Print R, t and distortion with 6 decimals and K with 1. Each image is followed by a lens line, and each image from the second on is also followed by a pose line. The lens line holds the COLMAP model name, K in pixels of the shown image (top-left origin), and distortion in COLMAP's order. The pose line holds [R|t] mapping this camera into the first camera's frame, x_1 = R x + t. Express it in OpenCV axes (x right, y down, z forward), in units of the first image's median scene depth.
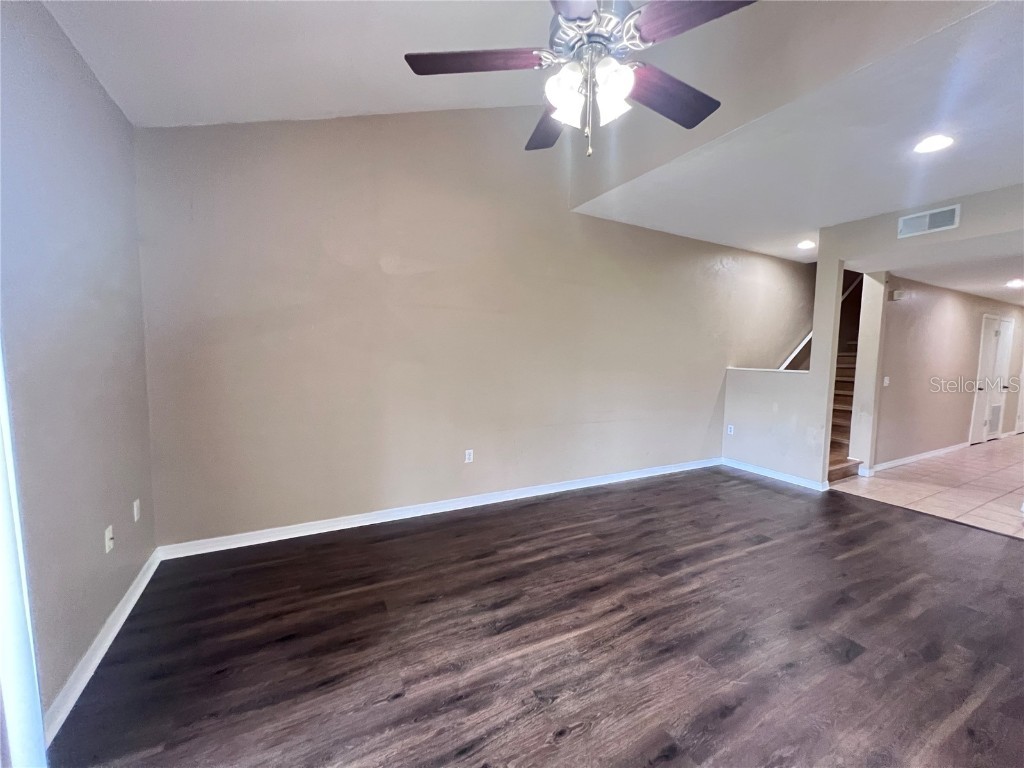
lens RADIAL K [[402.6, 0, 512.8], [0, 402.6, 380.9], [0, 0, 1]] dist [0.001368, -0.000310]
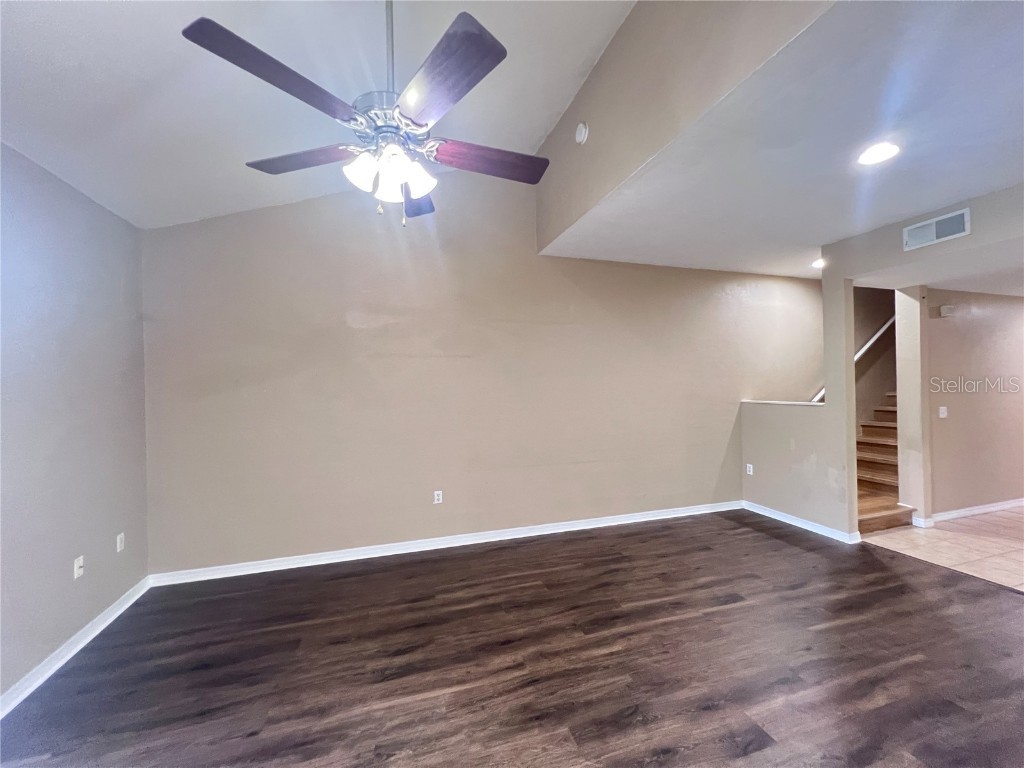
lens RADIAL K [[402.6, 0, 513.5], [0, 402.6, 382.2], [0, 0, 1]] dist [0.001368, -0.000310]
pose [[0.983035, -0.036589, -0.179731, 0.351154], [0.022279, 0.996465, -0.081004, -0.022720], [0.182060, 0.075625, 0.980375, 0.008596]]
